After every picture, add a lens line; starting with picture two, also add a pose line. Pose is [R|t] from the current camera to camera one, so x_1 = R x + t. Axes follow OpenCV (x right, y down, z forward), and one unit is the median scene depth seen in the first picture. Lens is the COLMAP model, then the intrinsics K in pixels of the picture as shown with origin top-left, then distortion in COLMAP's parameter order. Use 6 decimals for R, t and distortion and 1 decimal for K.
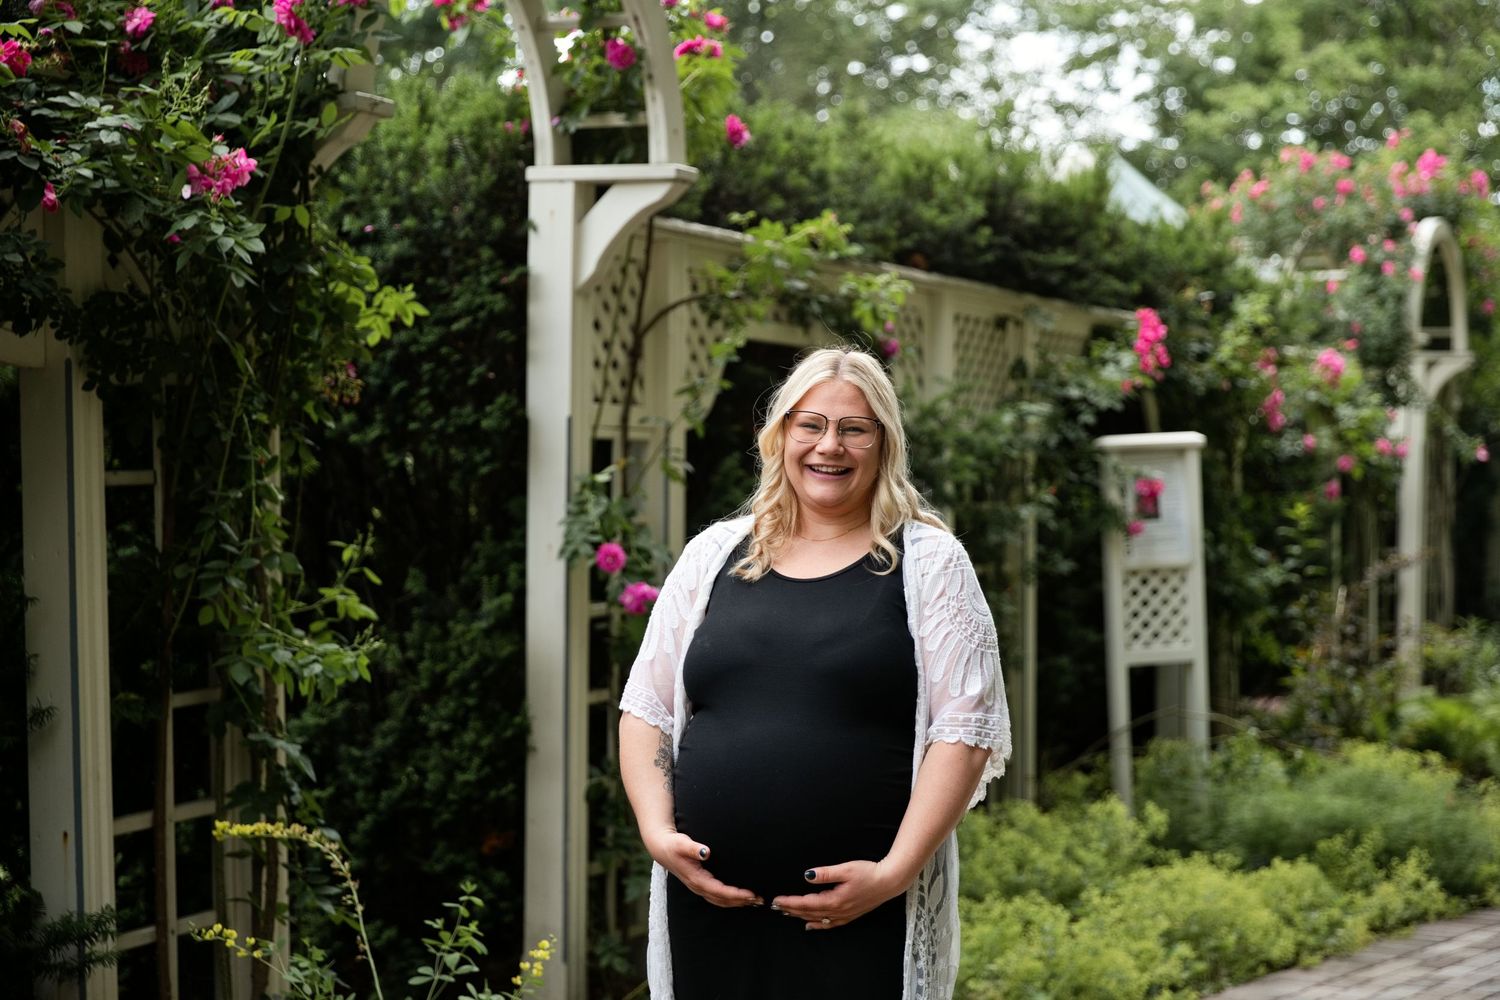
lens RADIAL K [[2493.6, 0, 748.4], [0, 2493.6, 493.8], [0, 0, 1]] dist [0.034448, 0.000000]
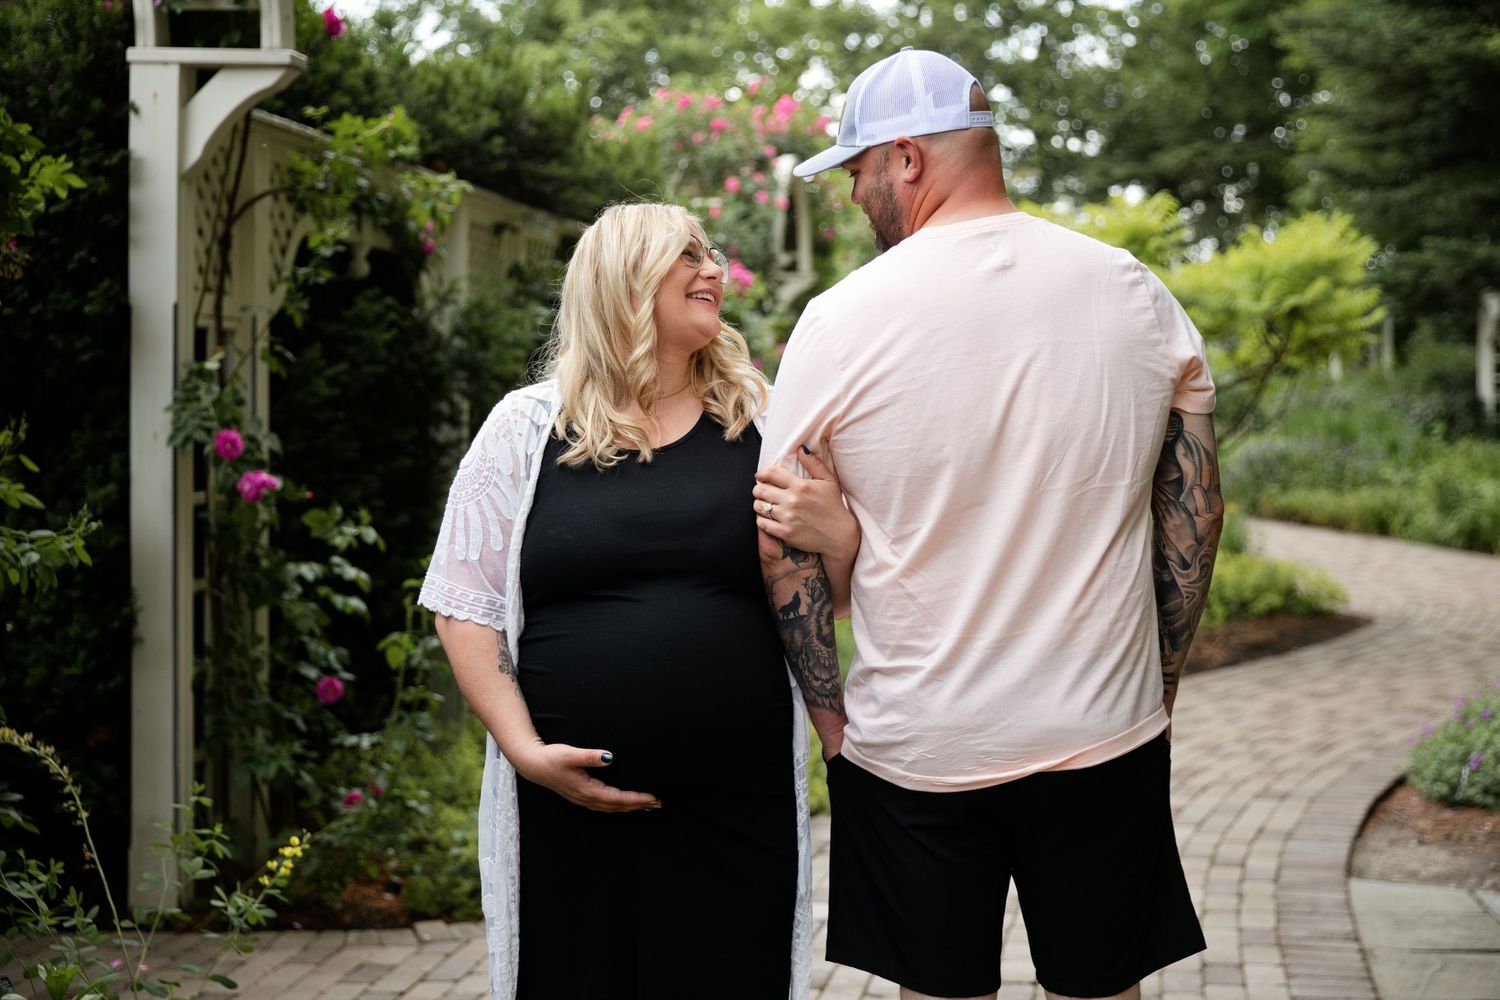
lens RADIAL K [[2181.7, 0, 741.8], [0, 2181.7, 477.5], [0, 0, 1]] dist [0.007670, 0.000000]
pose [[0.954822, -0.010977, 0.296975, -0.111857], [0.000700, 0.999398, 0.034691, 0.007916], [-0.297177, -0.032916, 0.954255, 0.103283]]
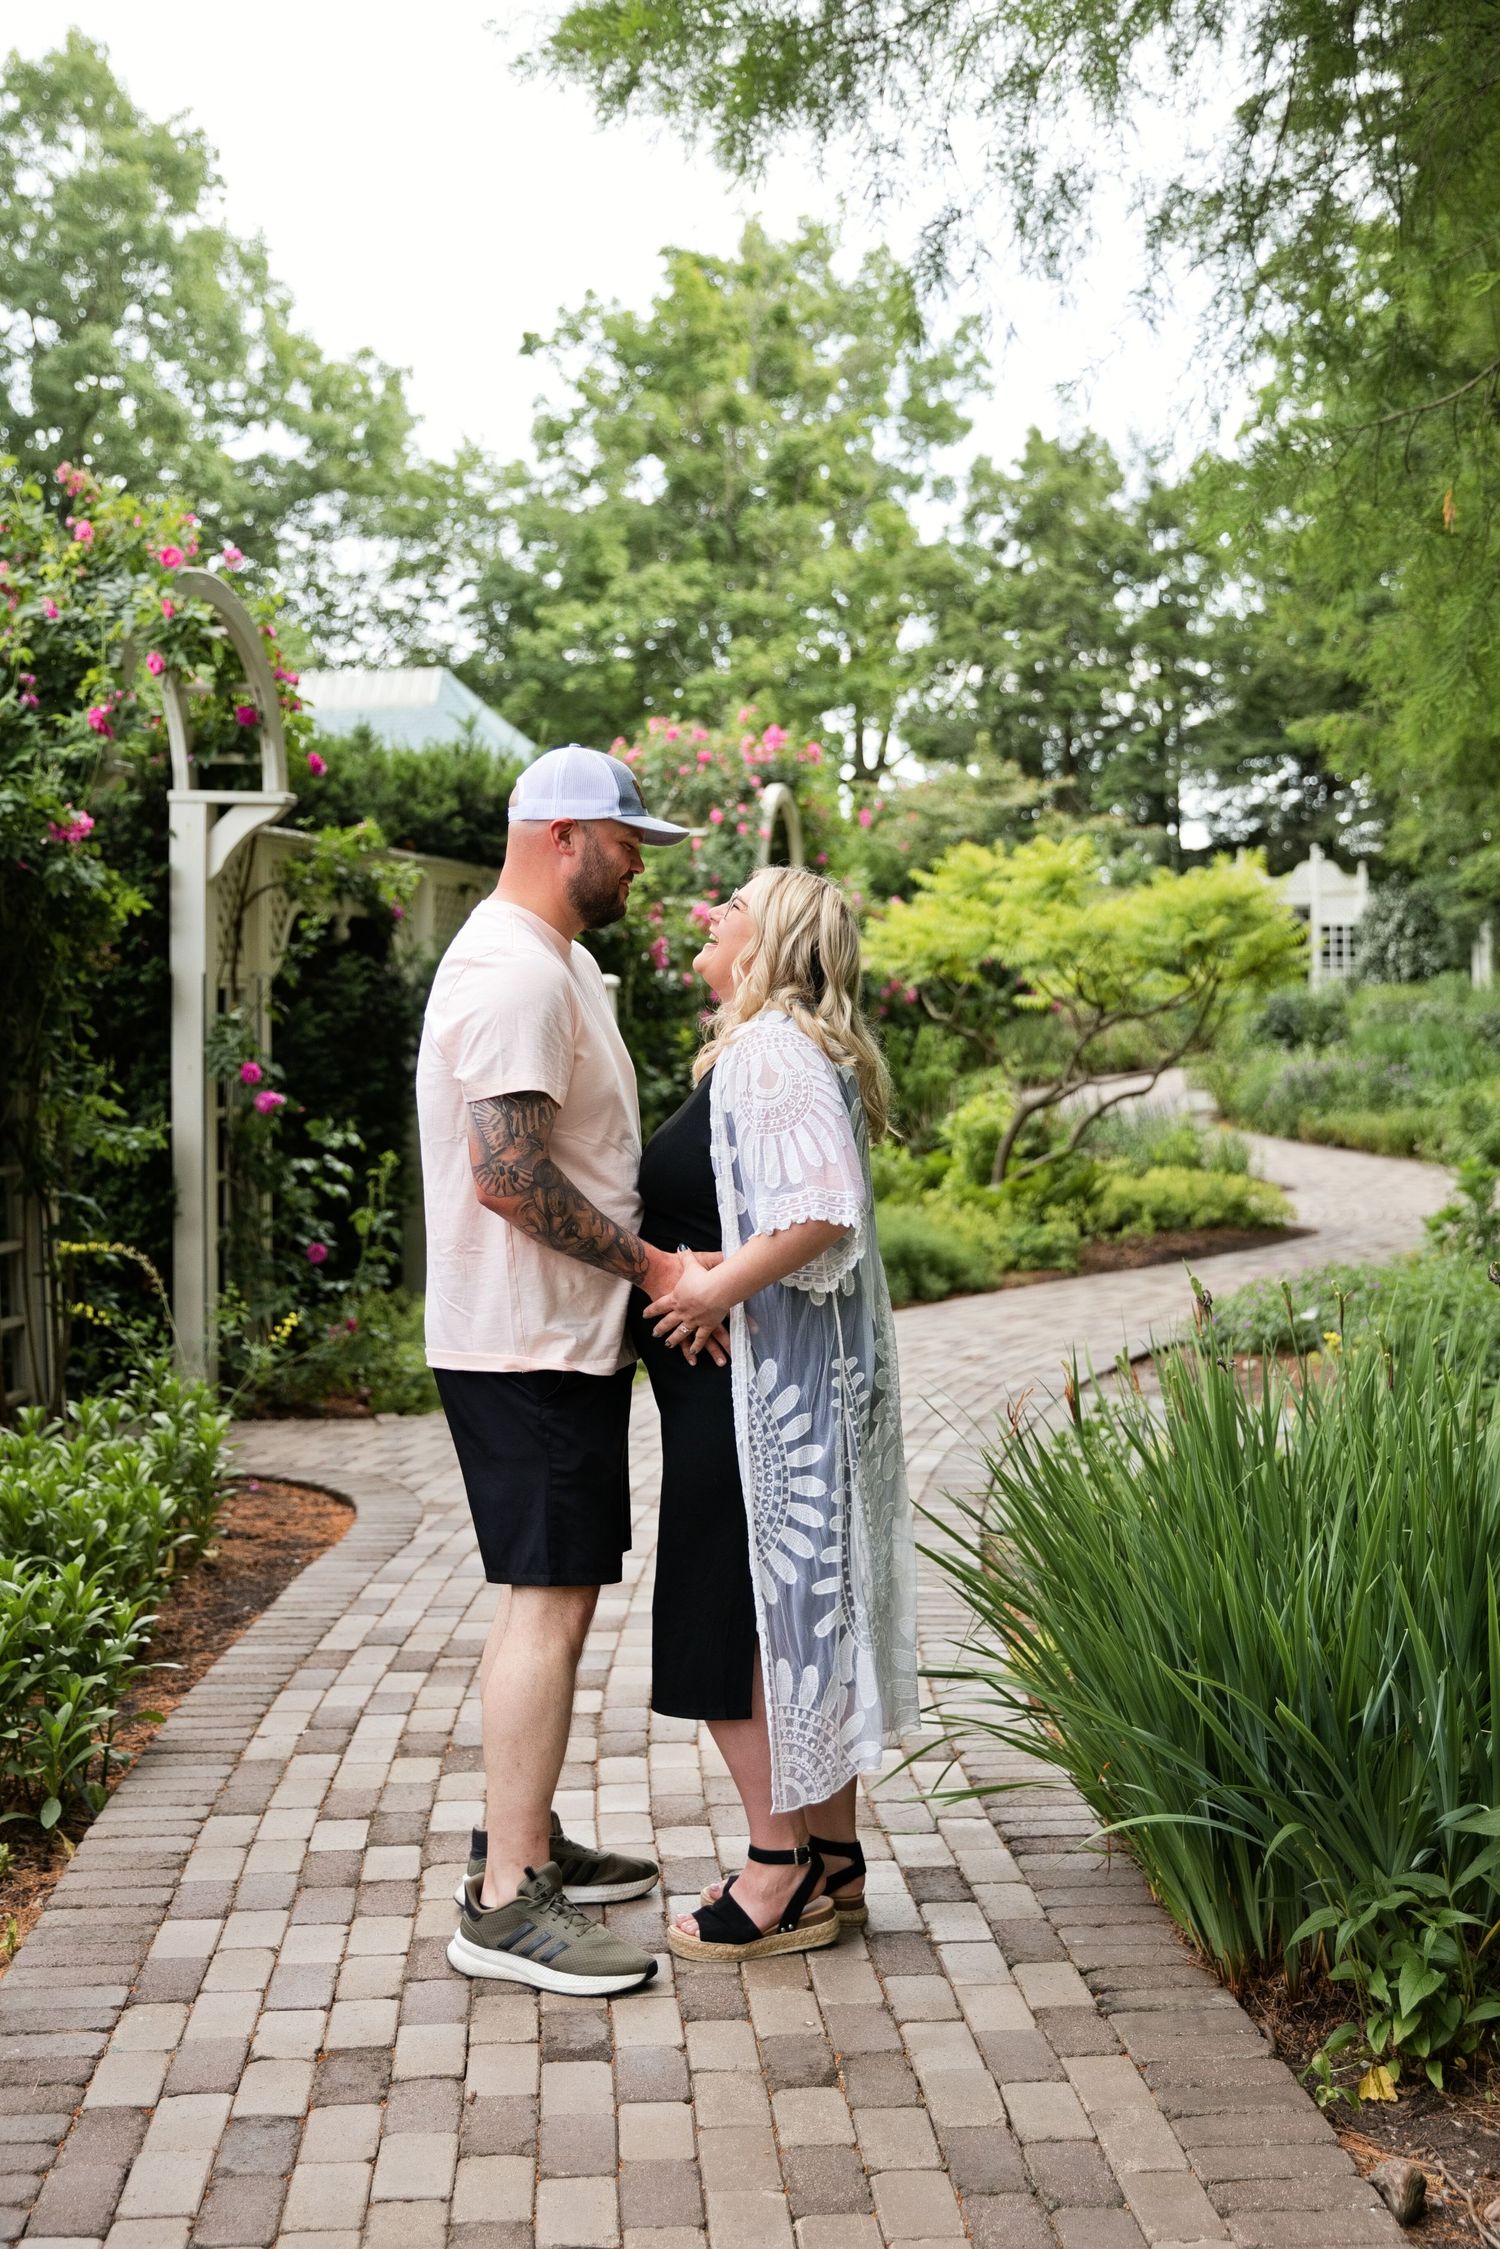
lens RADIAL K [[2651.7, 0, 747.9], [0, 2651.7, 1115.3], [0, 0, 1]] dist [0.082366, 0.000000]
pose [[0.965008, -0.015644, 0.261754, -0.163522], [0.005695, 0.999234, 0.038726, -0.007292], [-0.262160, -0.035880, 0.964357, -0.491617]]
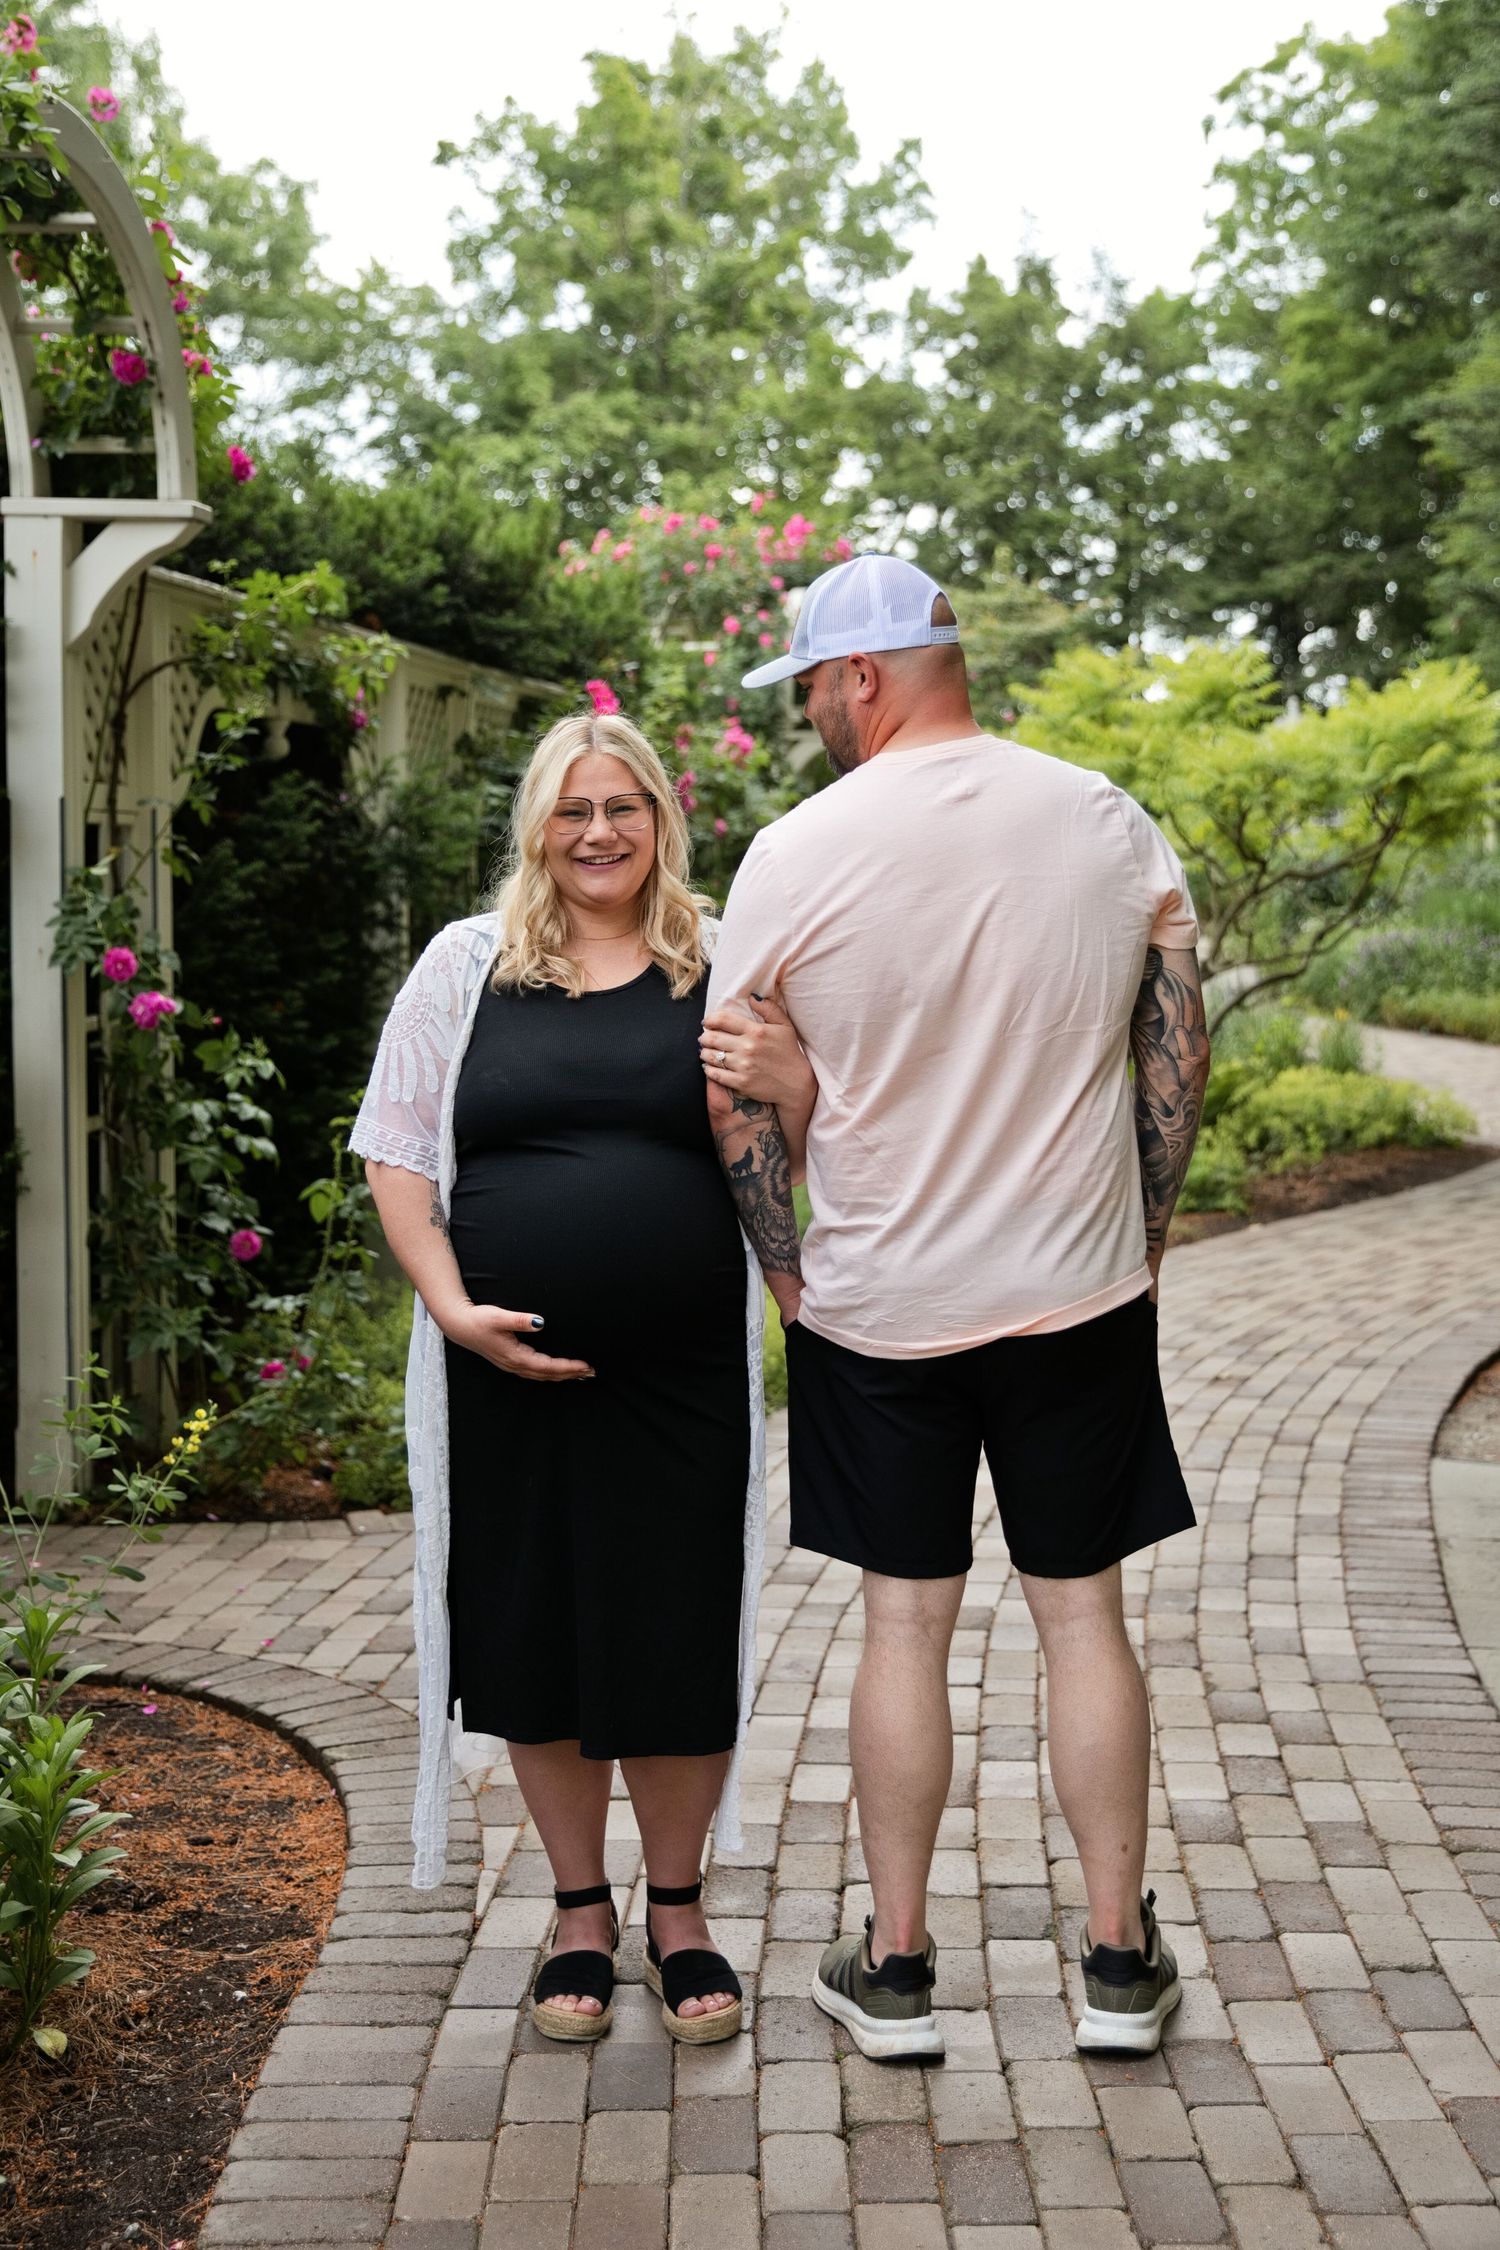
lens RADIAL K [[2713.9, 0, 753.3], [0, 2713.9, 1063.8], [0, 0, 1]] dist [0.031256, 0.000000]
pose [[0.955310, -0.024970, 0.294550, -0.118491], [0.005074, 0.997664, 0.068118, -0.002320], [-0.295563, -0.063580, 0.953205, 0.041789]]
